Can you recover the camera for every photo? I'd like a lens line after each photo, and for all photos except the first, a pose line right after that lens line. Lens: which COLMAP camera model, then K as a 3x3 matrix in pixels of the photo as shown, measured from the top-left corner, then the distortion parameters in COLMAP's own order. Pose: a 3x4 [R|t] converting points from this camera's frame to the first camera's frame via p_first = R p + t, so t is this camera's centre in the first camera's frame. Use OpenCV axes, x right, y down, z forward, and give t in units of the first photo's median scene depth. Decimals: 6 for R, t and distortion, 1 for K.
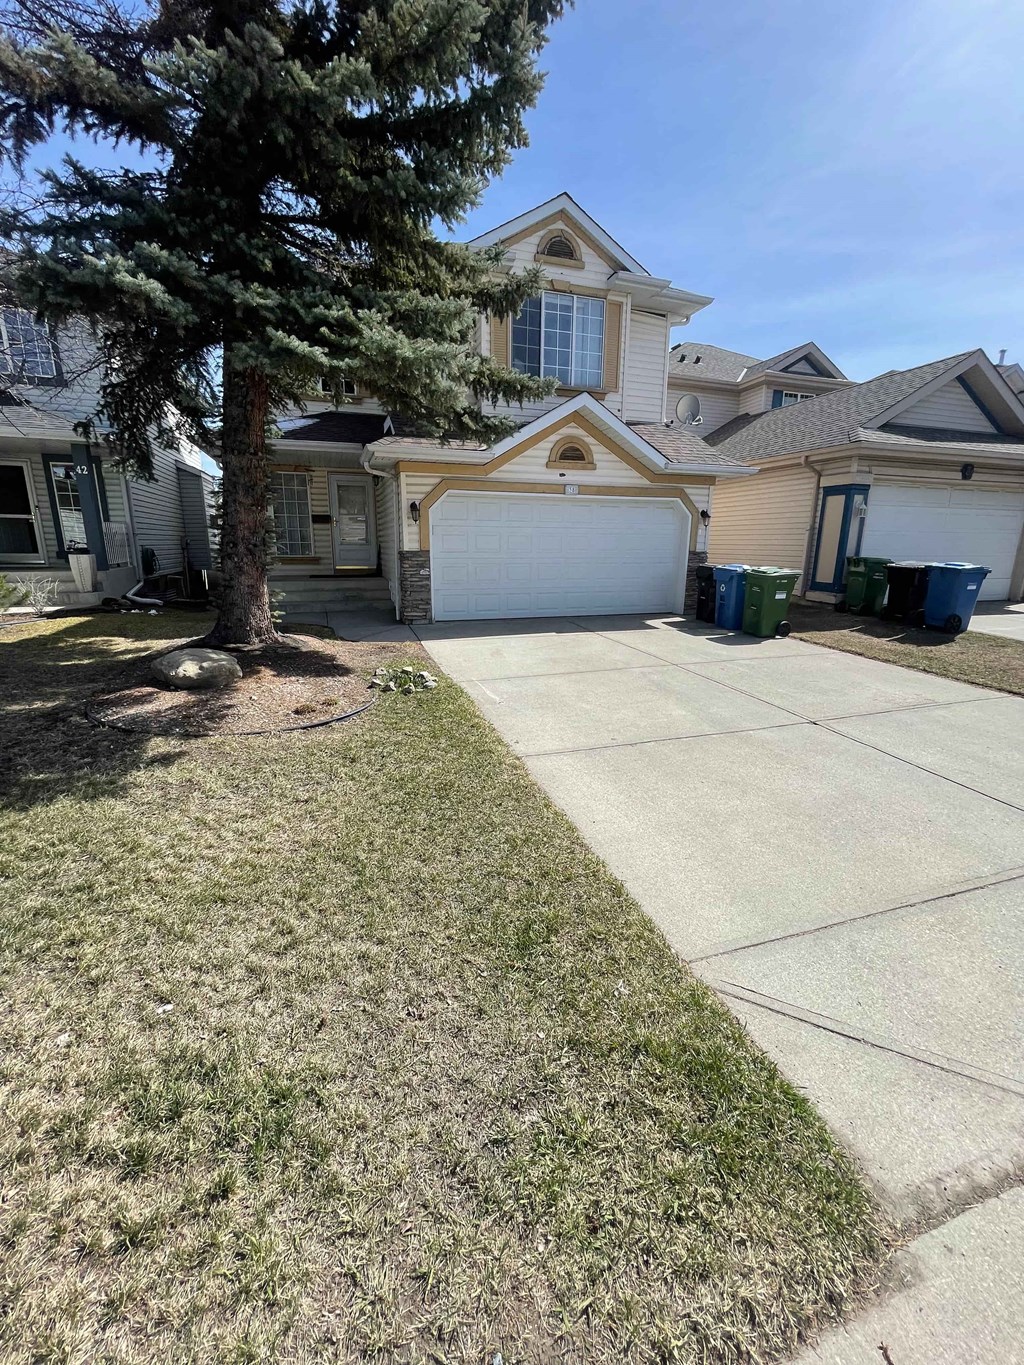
lens RADIAL K [[552.0, 0, 513.8], [0, 552.0, 675.2], [0, 0, 1]] dist [-0.000023, 0.000091]
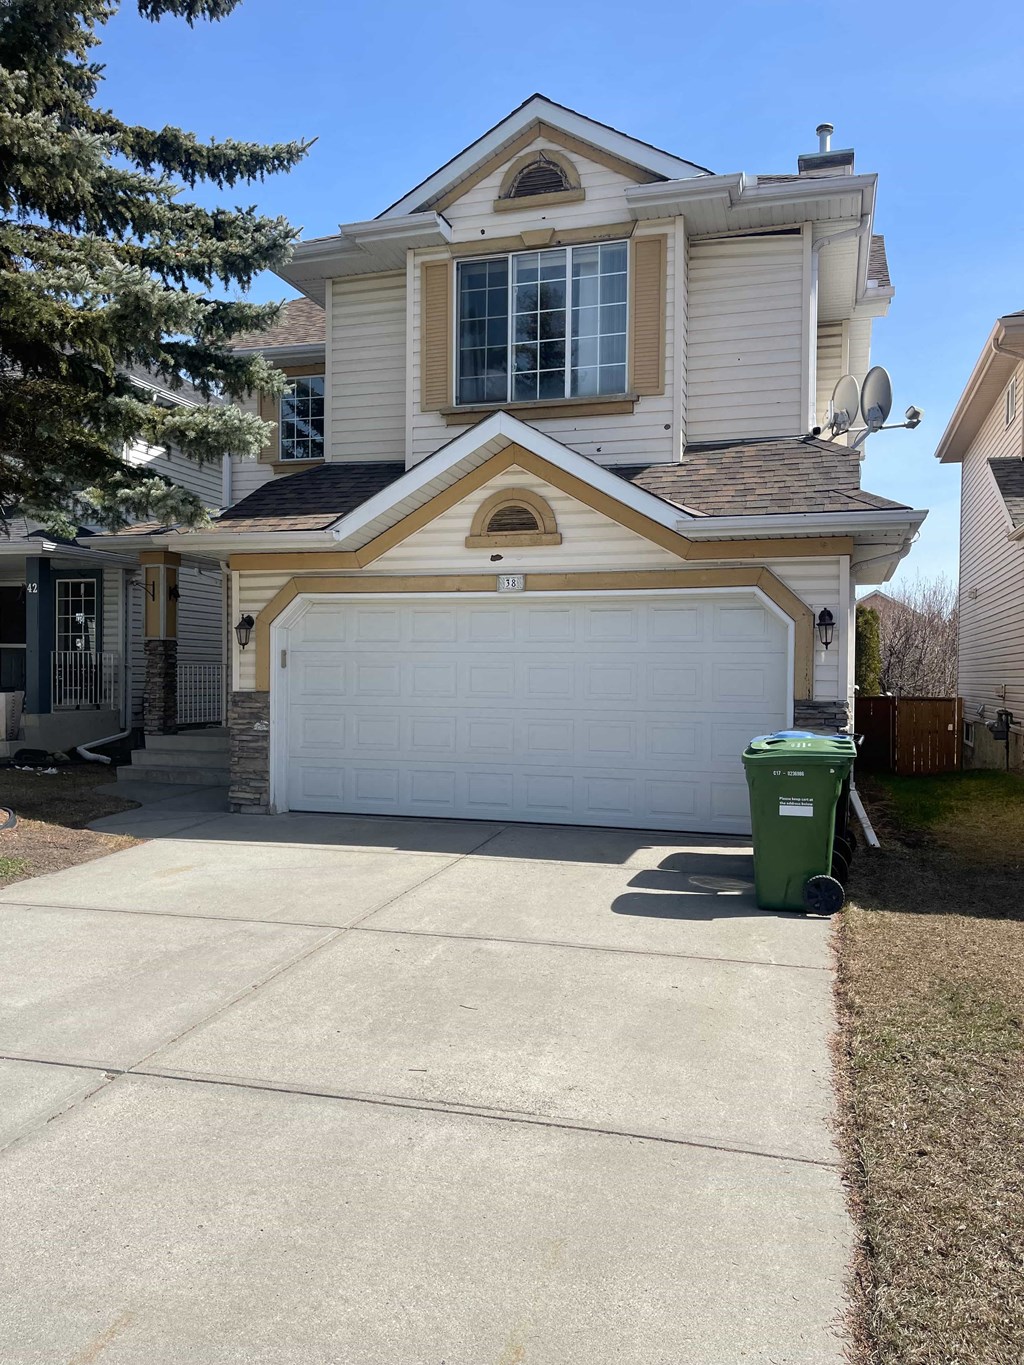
lens RADIAL K [[1042.4, 0, 520.4], [0, 1042.4, 692.0], [0, 0, 1]] dist [0.063114, -0.039419]
pose [[0.817001, 0.010372, -0.576543, 0.707965], [-0.138325, 0.974170, -0.178492, -0.058346], [0.559799, 0.225578, 0.797333, 0.237008]]
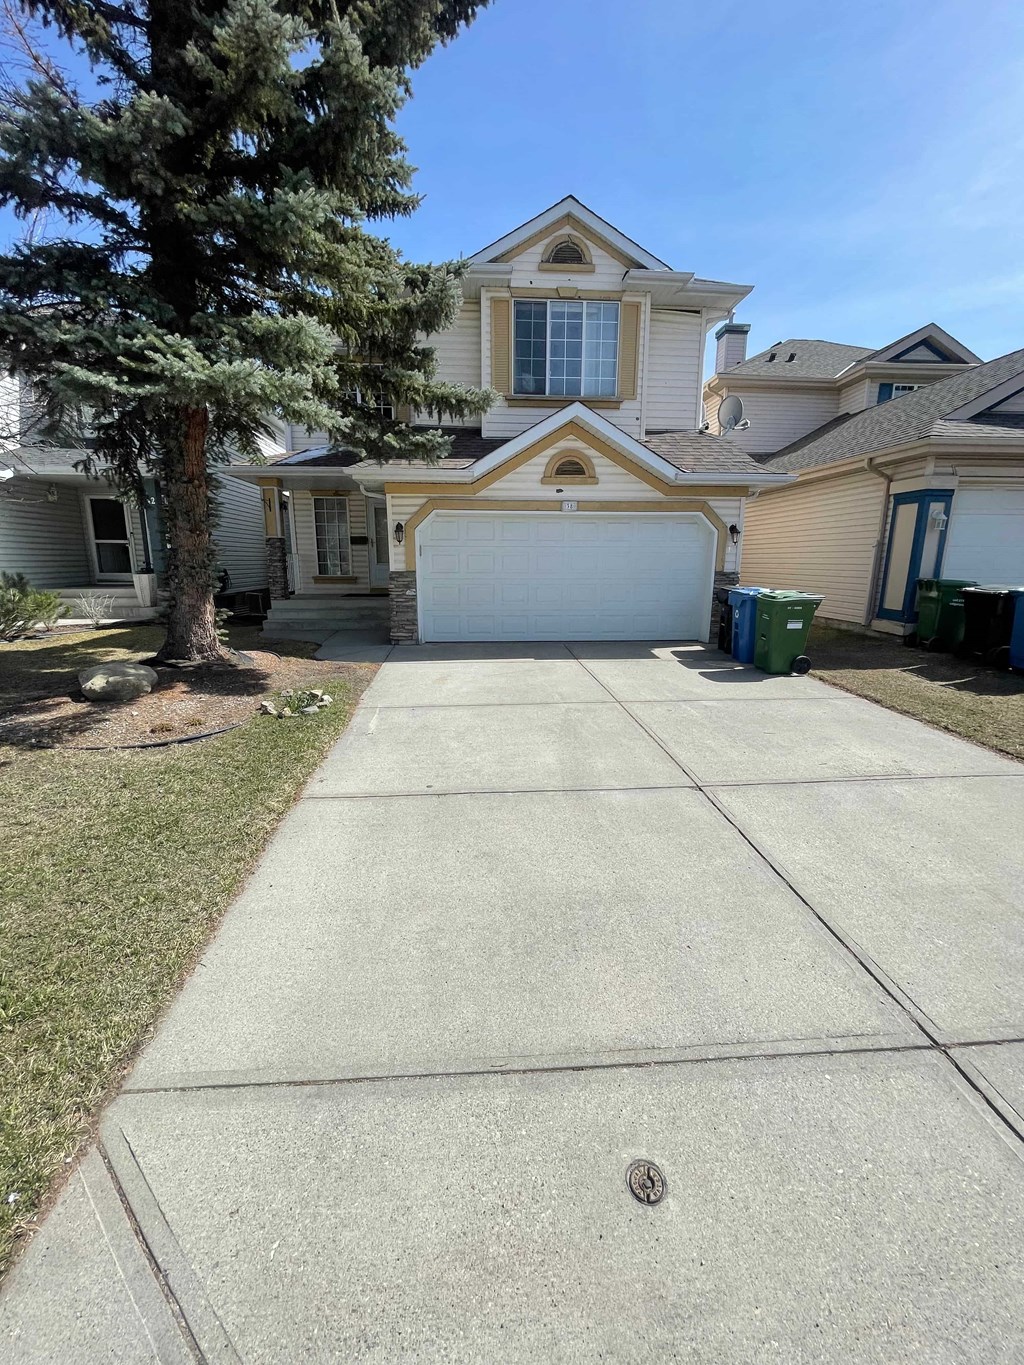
lens RADIAL K [[552.0, 0, 511.7], [0, 552.0, 675.7], [0, 0, 1]] dist [-0.000023, 0.000091]
pose [[0.969376, 0.045964, -0.241242, 0.254655], [-0.053236, 0.998300, -0.023713, -0.023430], [0.239742, 0.035829, 0.970175, 0.084270]]
